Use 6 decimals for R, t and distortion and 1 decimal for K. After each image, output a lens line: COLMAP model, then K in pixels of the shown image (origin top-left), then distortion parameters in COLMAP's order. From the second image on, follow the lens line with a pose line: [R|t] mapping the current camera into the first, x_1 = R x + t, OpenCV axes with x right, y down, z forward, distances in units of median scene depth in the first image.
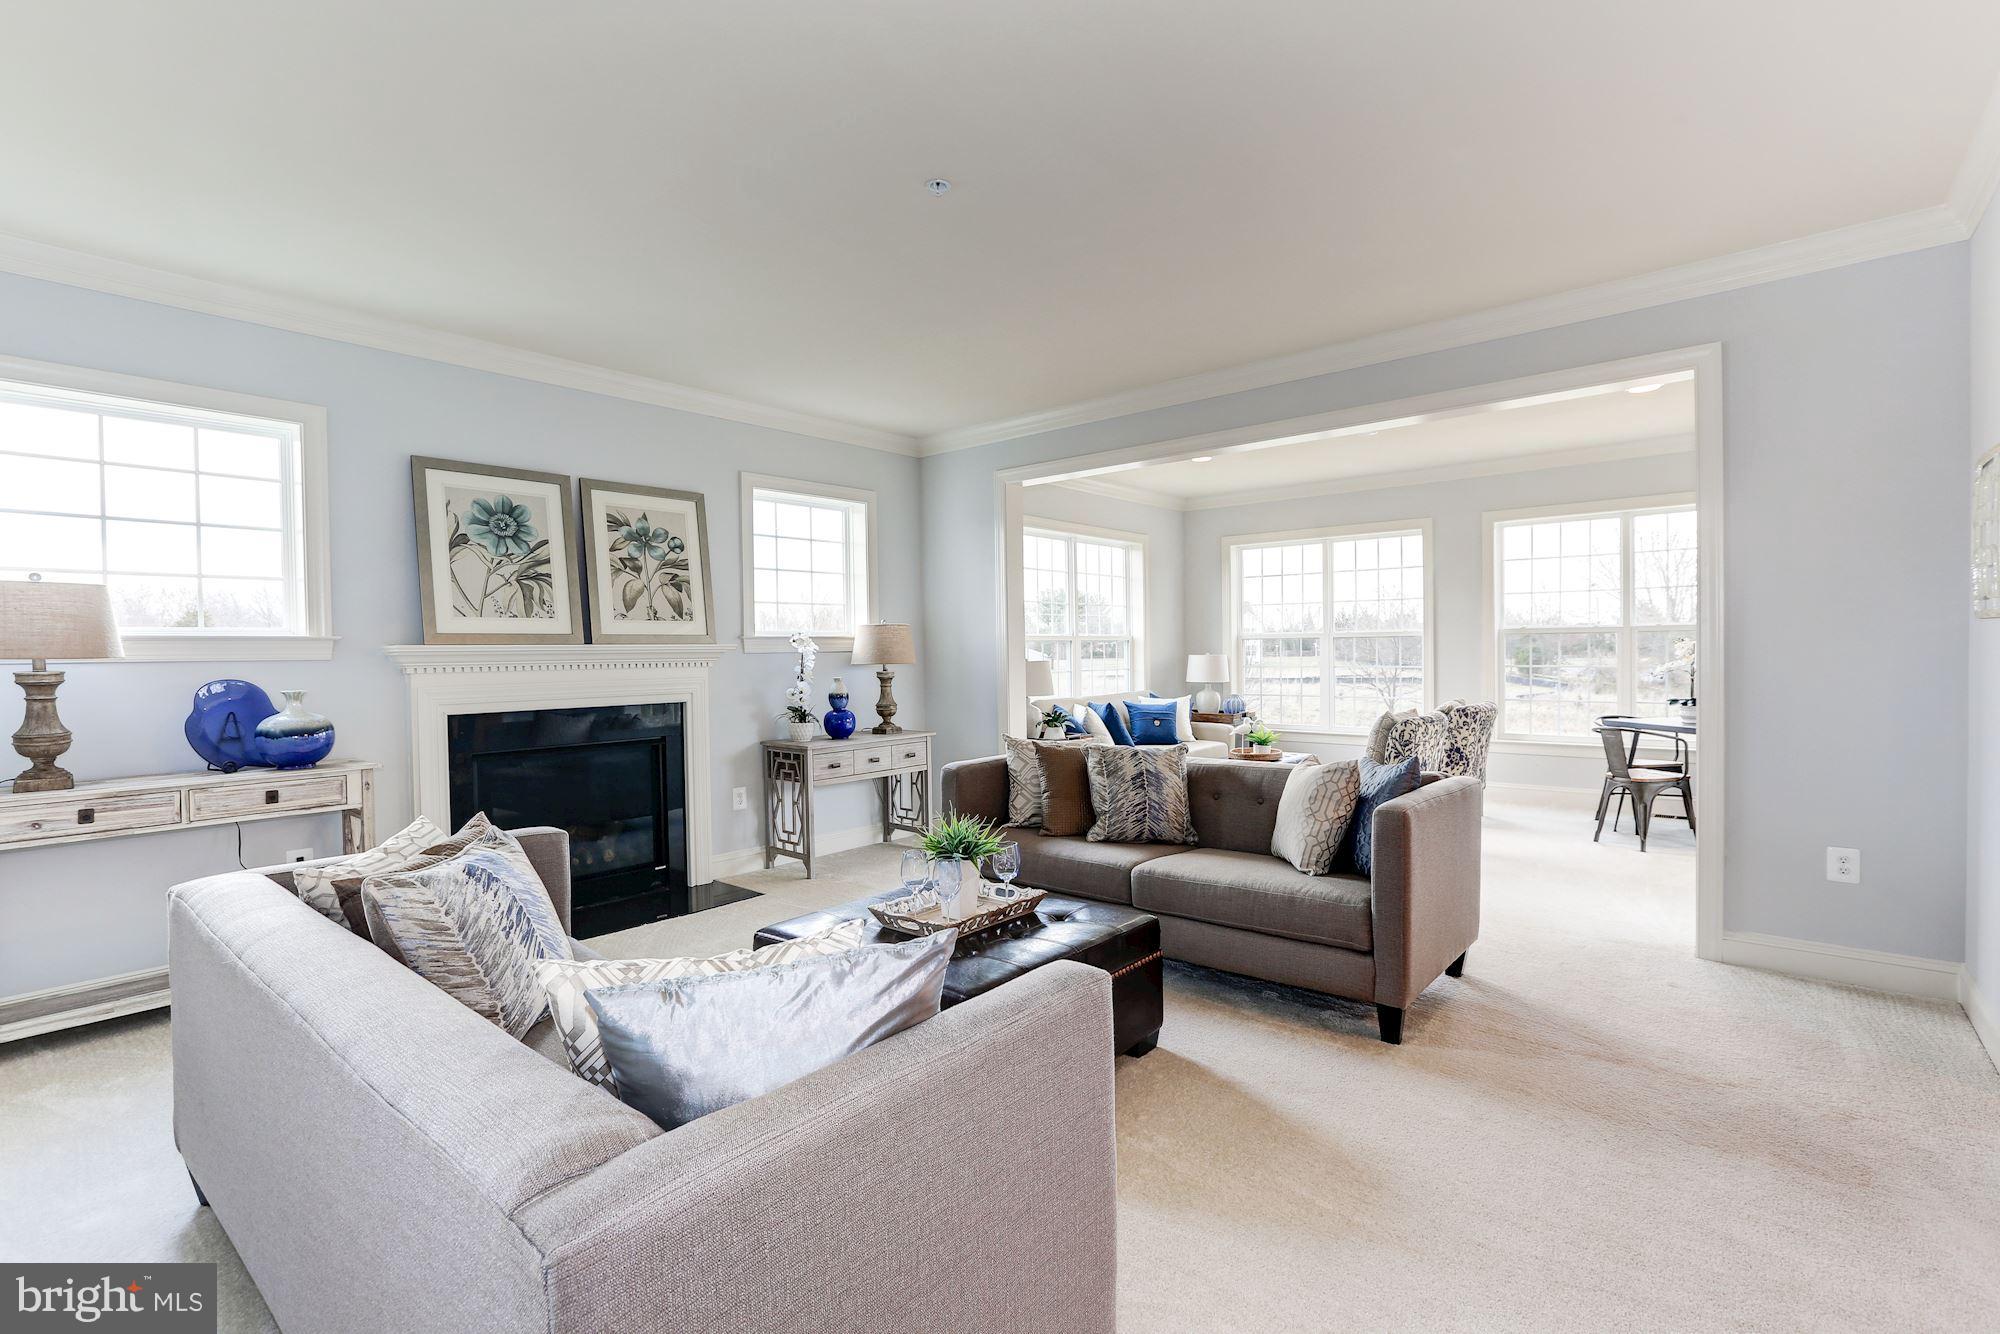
lens RADIAL K [[943.1, 0, 1001.2], [0, 943.1, 655.7], [0, 0, 1]] dist [-0.001769, 0.000120]
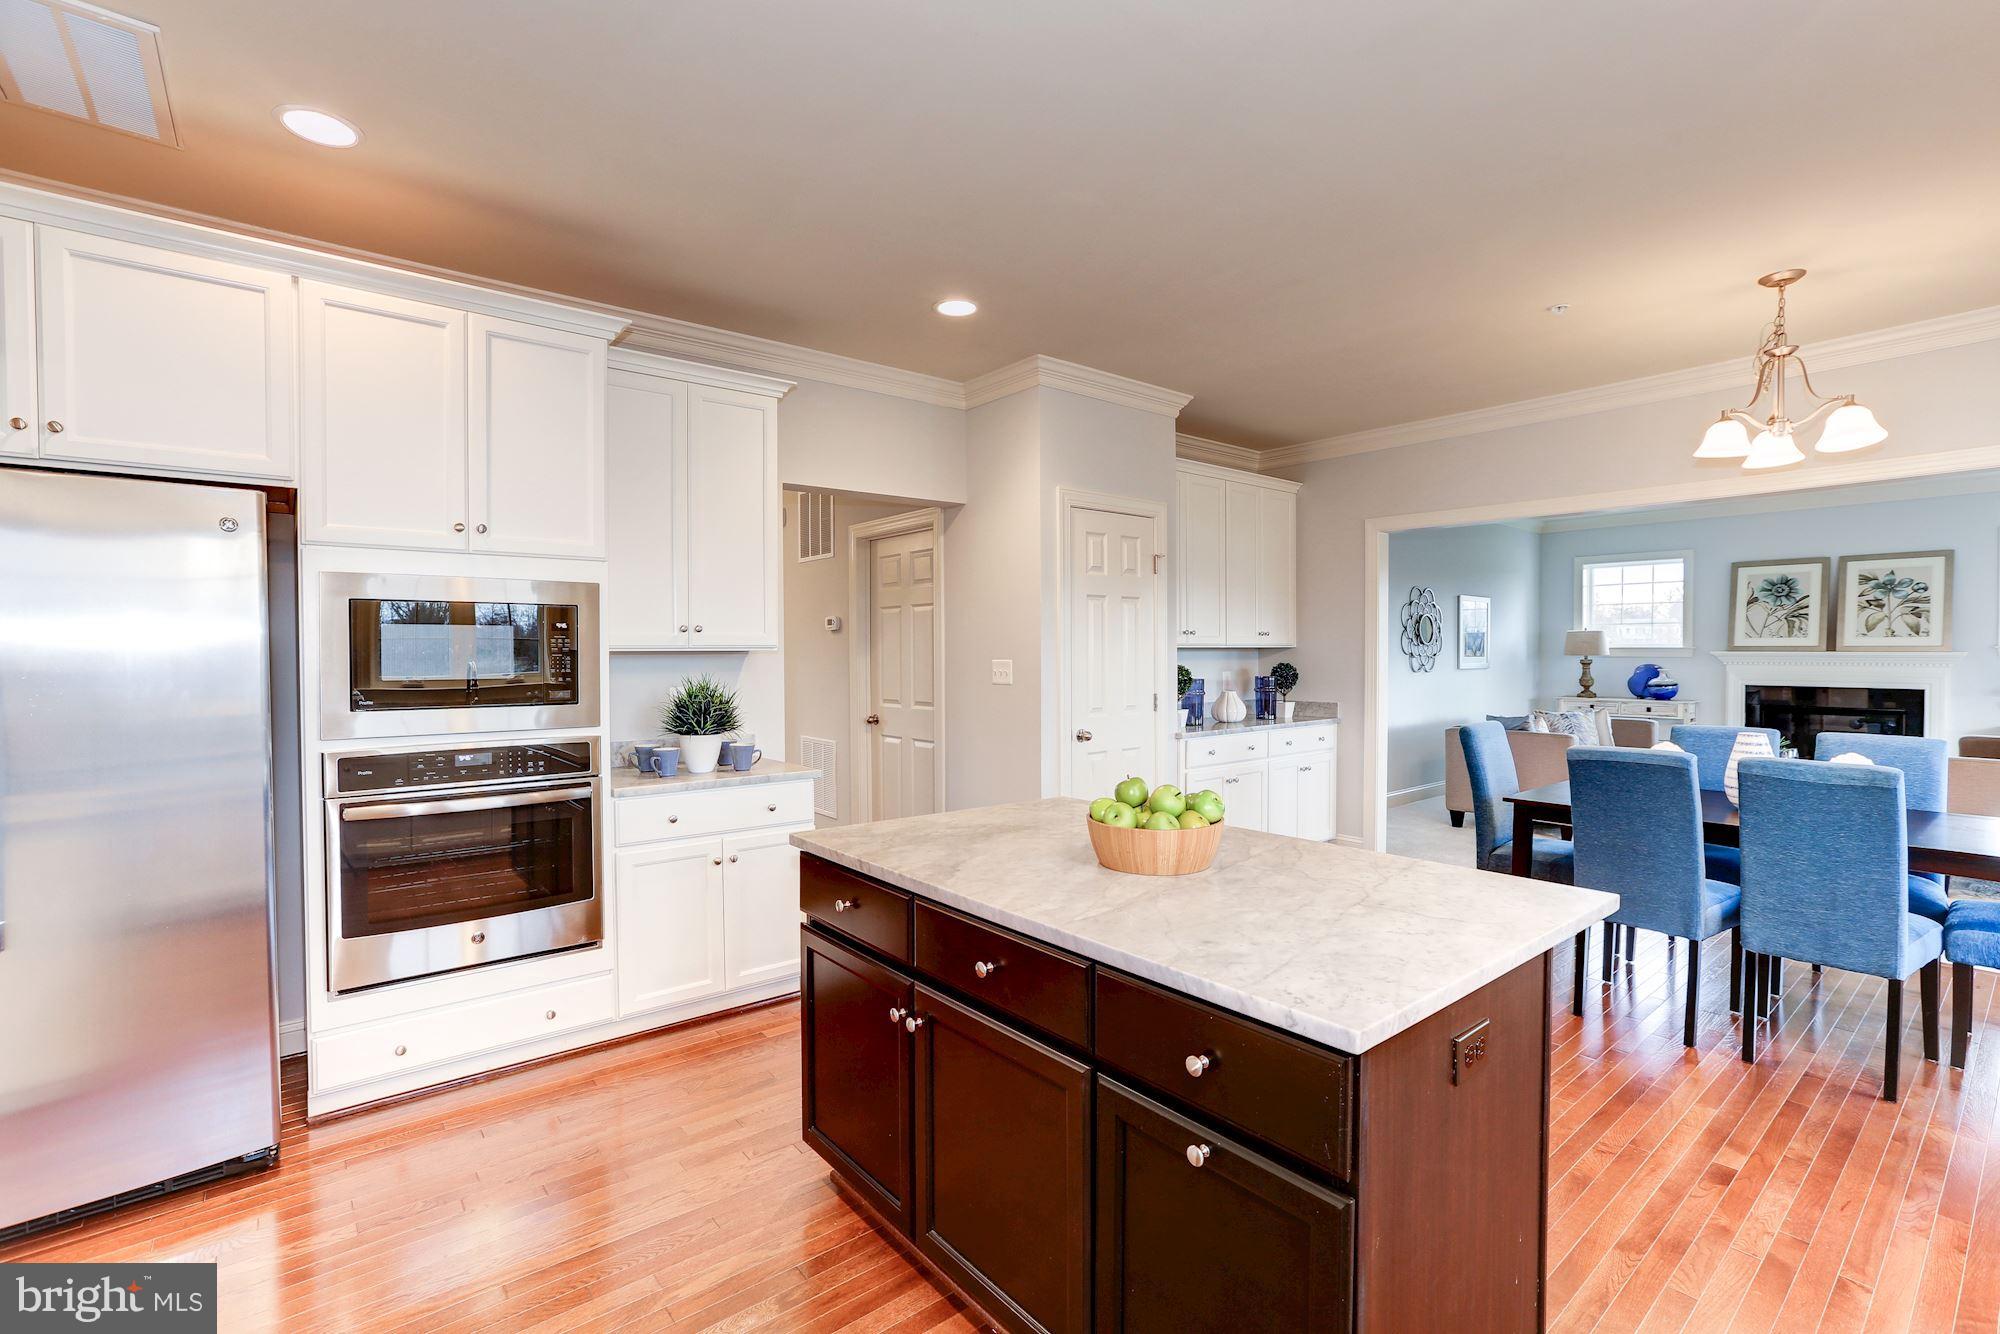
lens RADIAL K [[896.6, 0, 1003.2], [0, 896.6, 664.5], [0, 0, 1]] dist [-0.025200, 0.013437]
pose [[-0.183668, 0.029543, -0.982544, 1.433111], [-0.004849, 0.999509, 0.030959, -0.030359], [0.982976, 0.010450, -0.183435, -0.223059]]
